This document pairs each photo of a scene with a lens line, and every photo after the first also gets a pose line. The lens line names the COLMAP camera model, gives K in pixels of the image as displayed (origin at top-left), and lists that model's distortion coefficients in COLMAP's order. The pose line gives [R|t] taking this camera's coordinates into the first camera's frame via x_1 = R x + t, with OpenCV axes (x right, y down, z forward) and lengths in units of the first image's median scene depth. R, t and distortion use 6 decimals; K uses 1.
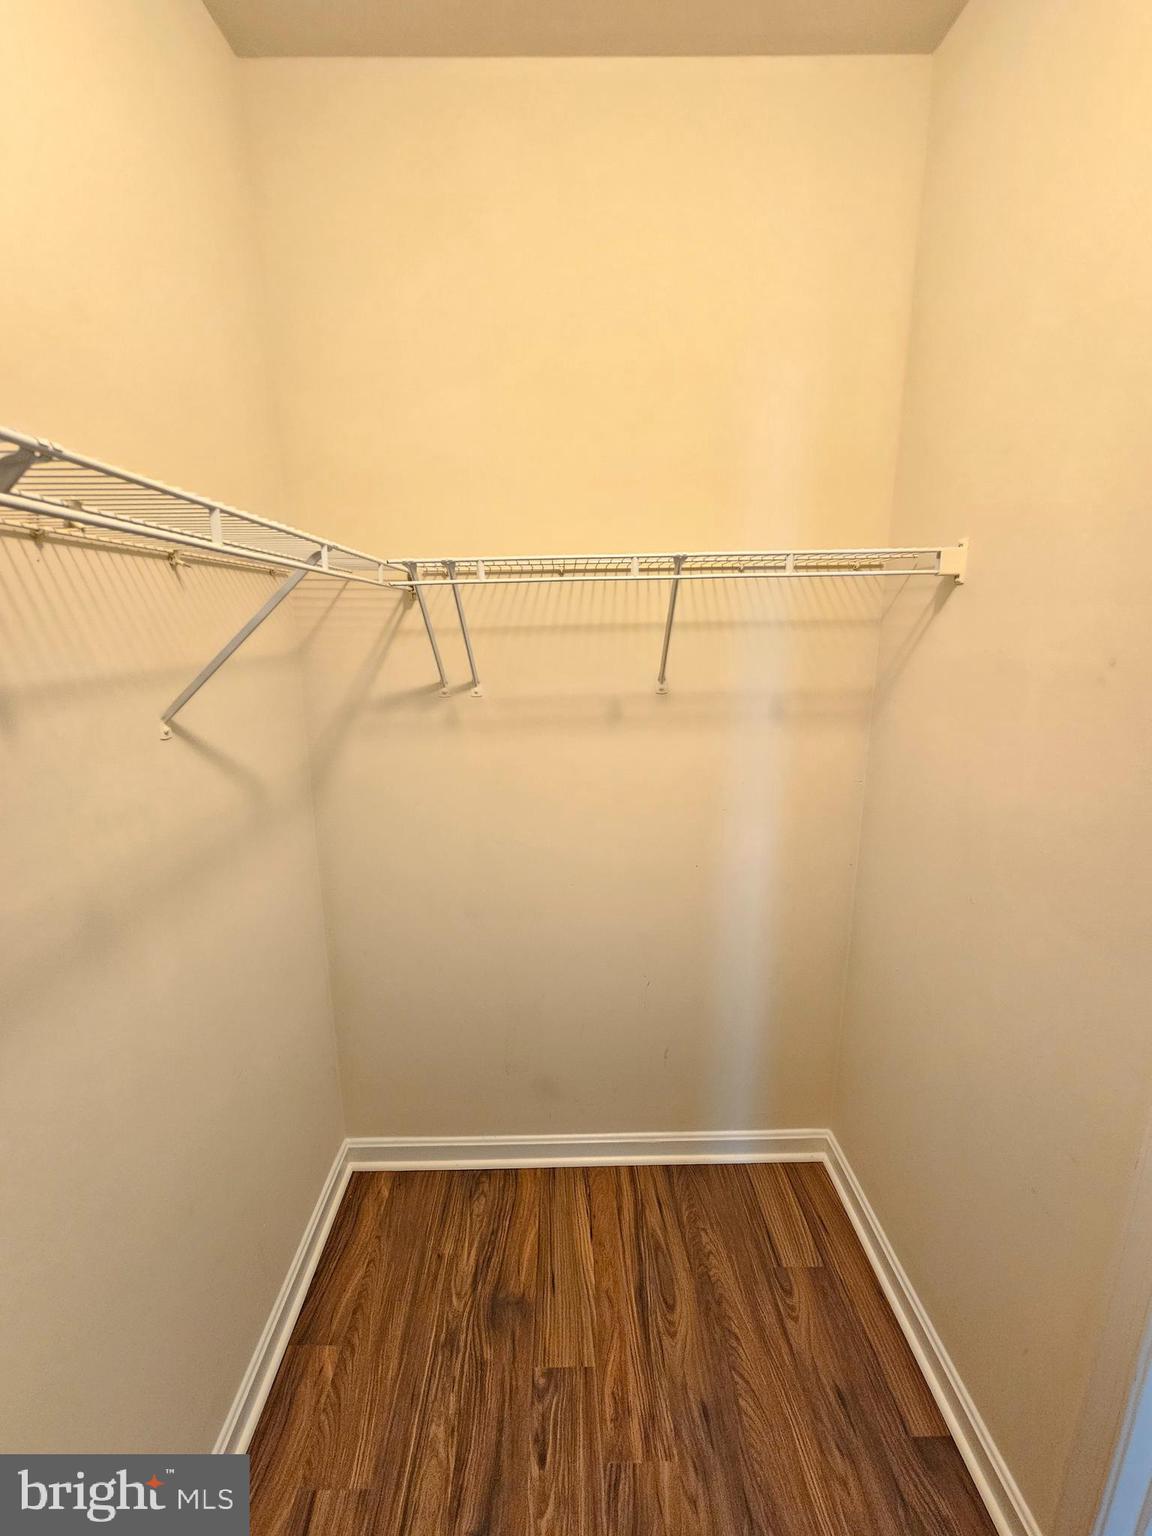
lens RADIAL K [[631.9, 0, 570.0], [0, 631.9, 768.3], [0, 0, 1]] dist [0.000540, 0.001279]
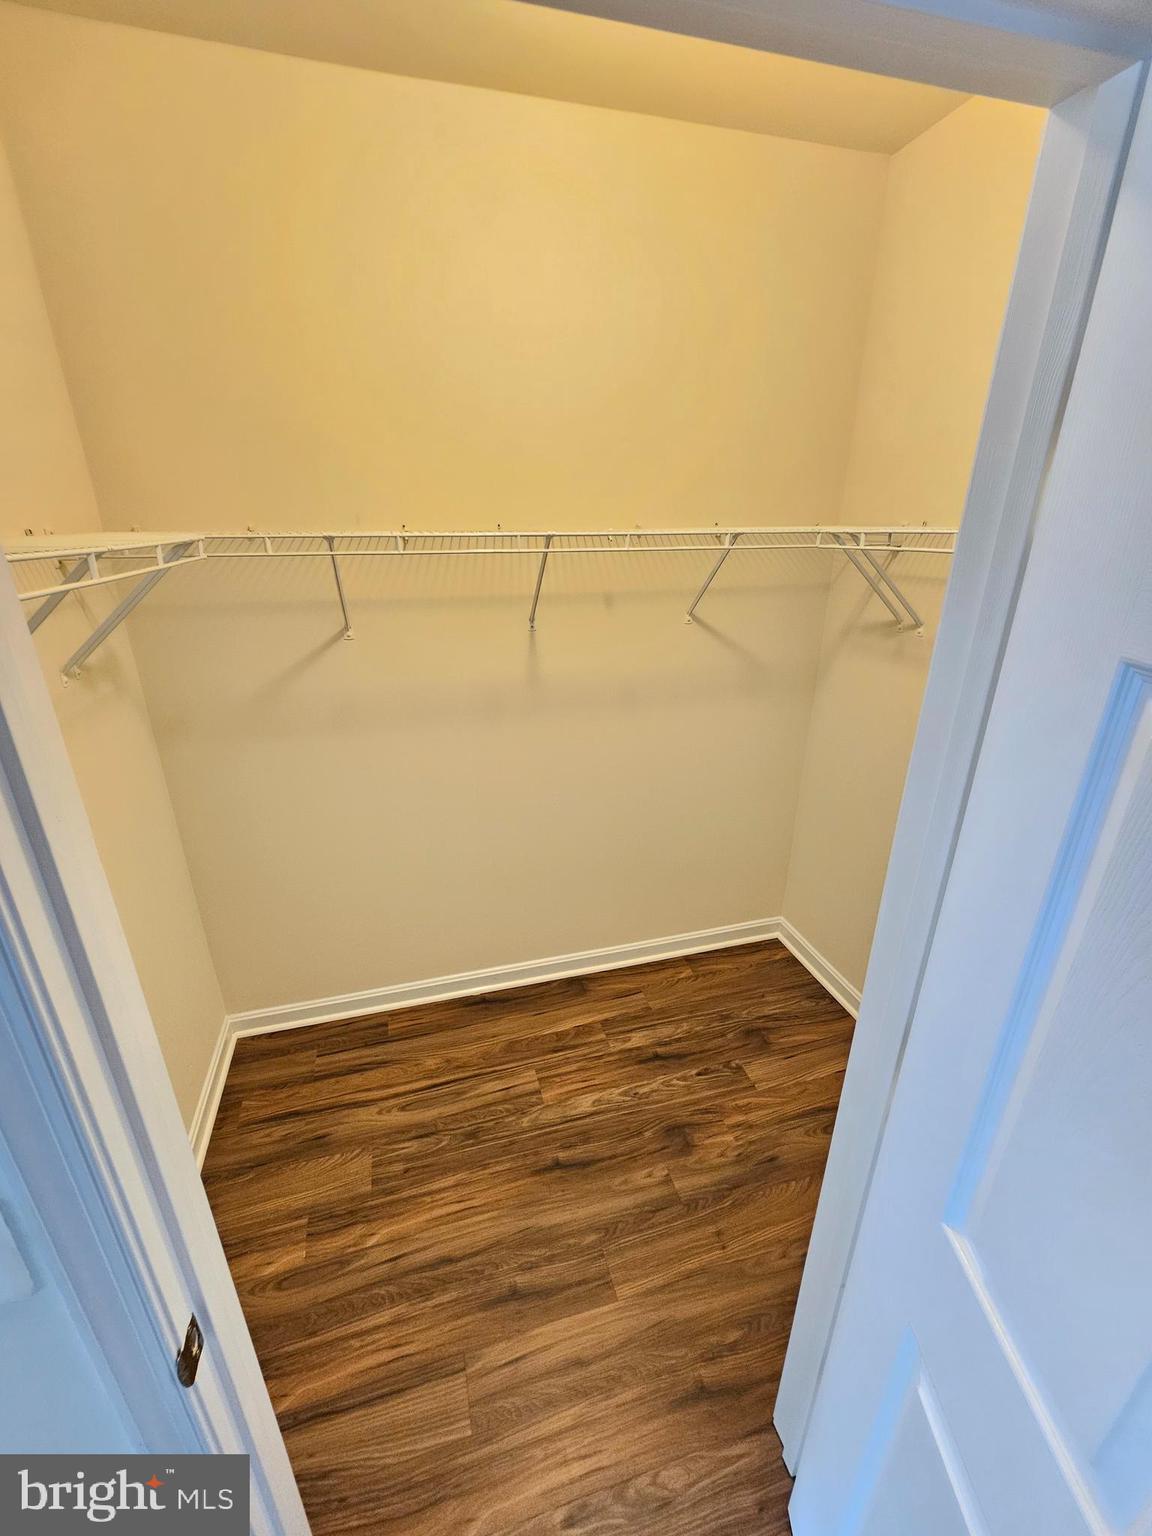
lens RADIAL K [[631.9, 0, 570.0], [0, 631.9, 768.3], [0, 0, 1]] dist [0.000540, 0.001279]
pose [[0.264928, 0.371455, -0.889851, 0.978526], [-0.221962, 0.921536, 0.318599, -0.136774], [0.938374, 0.113107, 0.326589, 0.007868]]
